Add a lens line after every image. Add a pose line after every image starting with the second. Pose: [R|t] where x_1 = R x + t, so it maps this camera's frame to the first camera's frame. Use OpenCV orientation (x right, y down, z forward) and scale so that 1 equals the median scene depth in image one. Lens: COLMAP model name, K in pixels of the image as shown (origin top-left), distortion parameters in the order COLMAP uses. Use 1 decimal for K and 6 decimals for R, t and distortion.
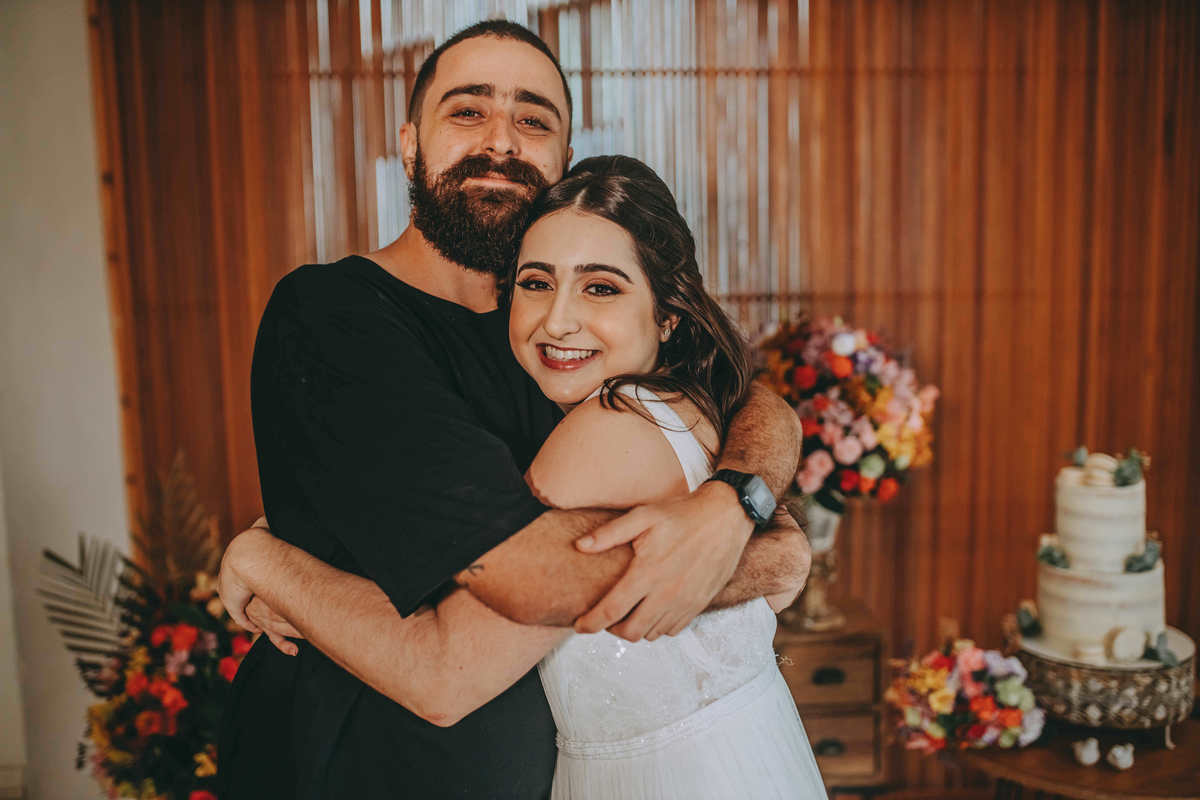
lens RADIAL K [[1147.6, 0, 600.0], [0, 1147.6, 400.0], [0, 0, 1]] dist [0.001407, 0.009245]
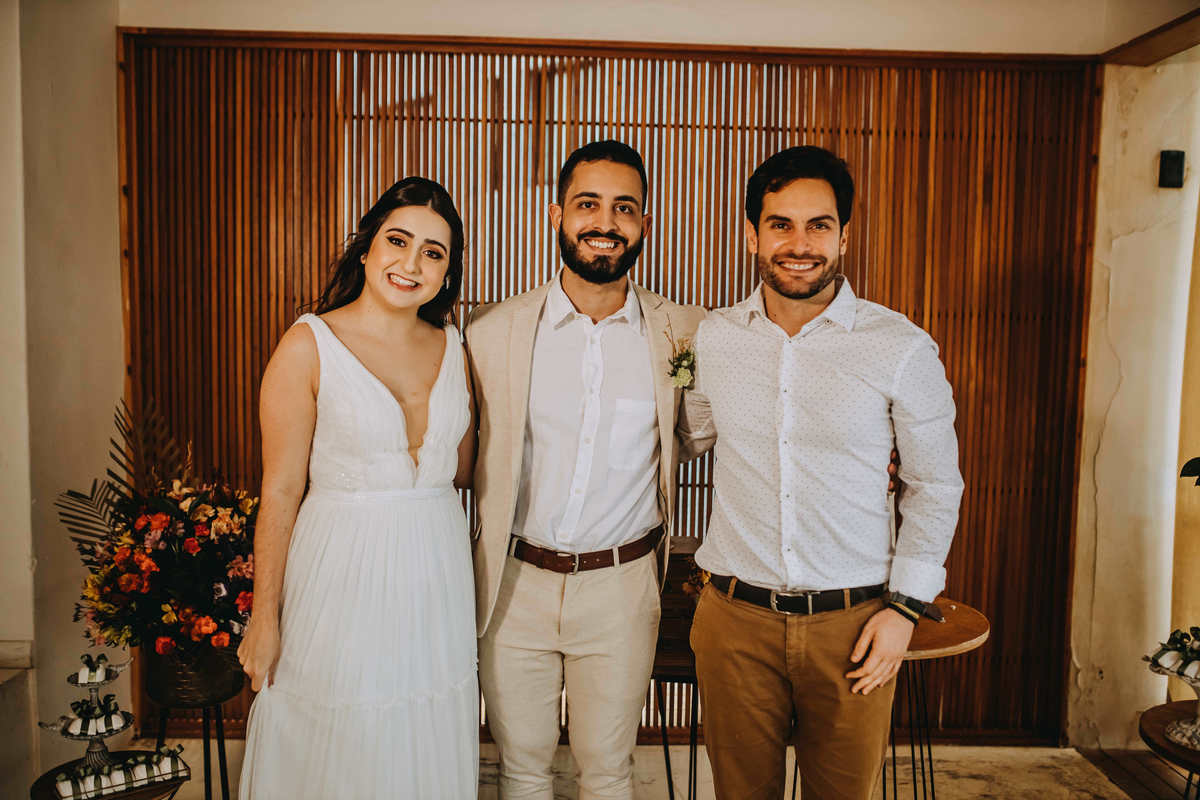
lens RADIAL K [[1139.8, 0, 600.0], [0, 1139.8, 400.0], [0, 0, 1]] dist [-0.033066, 0.046956]
pose [[0.999276, 0.037006, -0.008871, 0.149281], [-0.037418, 0.997949, -0.051932, 0.112354], [0.006931, 0.052226, 0.998611, -0.305335]]
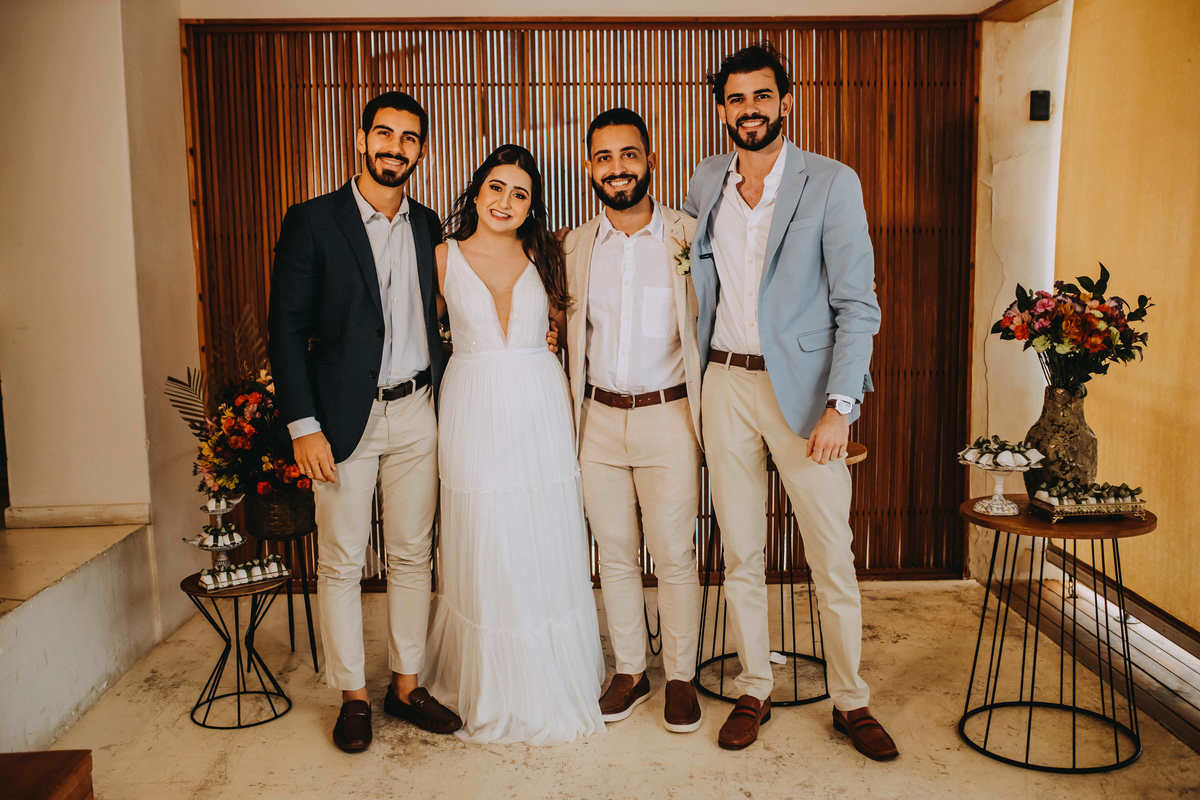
lens RADIAL K [[1202.9, 0, 600.0], [0, 1202.9, 400.0], [0, 0, 1]] dist [-0.024796, 0.011798]
pose [[0.999971, 0.003189, -0.006902, 0.186747], [-0.003268, 0.999928, -0.011503, 0.222888], [0.006865, 0.011525, 0.999910, -0.852936]]
